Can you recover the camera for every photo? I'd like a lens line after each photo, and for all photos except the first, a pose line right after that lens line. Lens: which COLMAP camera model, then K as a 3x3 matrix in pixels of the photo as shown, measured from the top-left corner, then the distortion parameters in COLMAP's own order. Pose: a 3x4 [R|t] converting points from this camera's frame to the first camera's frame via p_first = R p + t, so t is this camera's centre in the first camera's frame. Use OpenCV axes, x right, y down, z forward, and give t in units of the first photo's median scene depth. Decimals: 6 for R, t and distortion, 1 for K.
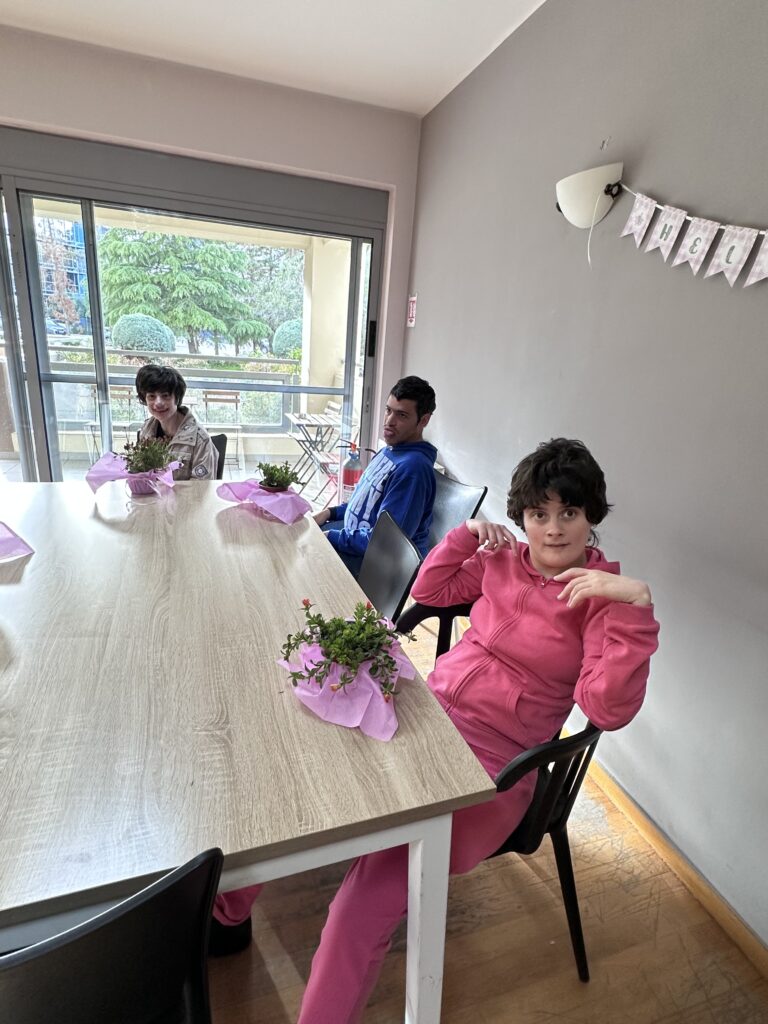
lens RADIAL K [[553.2, 0, 386.9], [0, 553.2, 506.1], [0, 0, 1]] dist [0.007671, 0.001088]
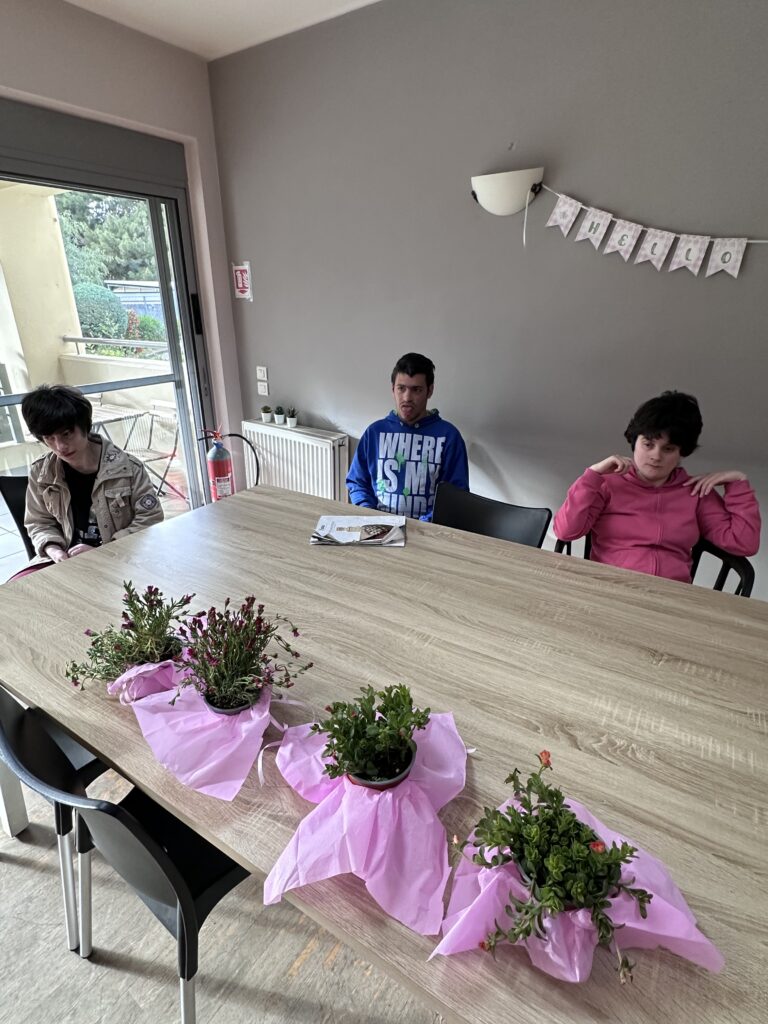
lens RADIAL K [[553.2, 0, 382.8], [0, 553.2, 516.3], [0, 0, 1]] dist [0.007671, 0.001088]
pose [[0.777100, -0.308095, 0.548810, -0.854711], [0.239307, 0.951139, 0.195107, -0.200272], [-0.582106, -0.020283, 0.812860, 0.166717]]
